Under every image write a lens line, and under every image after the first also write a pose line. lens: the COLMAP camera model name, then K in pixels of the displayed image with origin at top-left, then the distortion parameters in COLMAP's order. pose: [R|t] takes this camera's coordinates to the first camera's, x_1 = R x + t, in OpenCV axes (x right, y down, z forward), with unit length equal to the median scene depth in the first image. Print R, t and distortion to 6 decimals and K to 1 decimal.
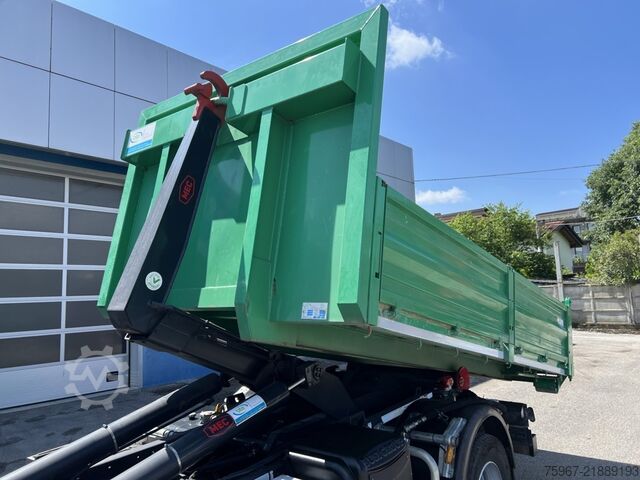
lens RADIAL K [[482.3, 0, 323.5], [0, 482.3, 236.0], [0, 0, 1]] dist [0.058912, -0.060940]
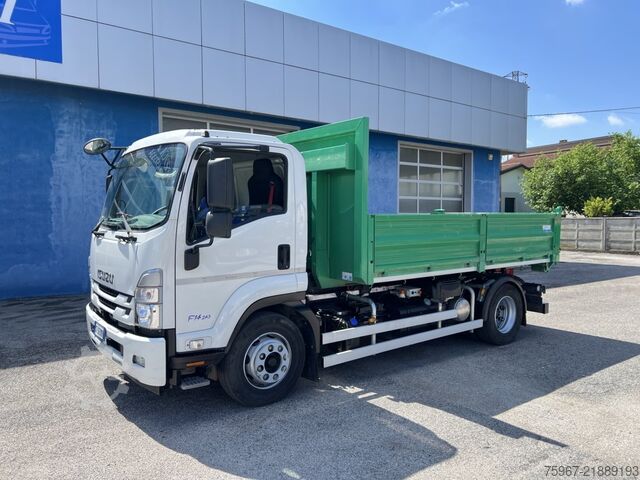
lens RADIAL K [[482.3, 0, 319.8], [0, 482.3, 238.7], [0, 0, 1]] dist [0.058912, -0.060940]
pose [[0.969855, 0.059760, -0.236240, 0.049822], [-0.025995, 0.989304, 0.143537, -0.079118], [0.242291, -0.133069, 0.961035, -1.223048]]
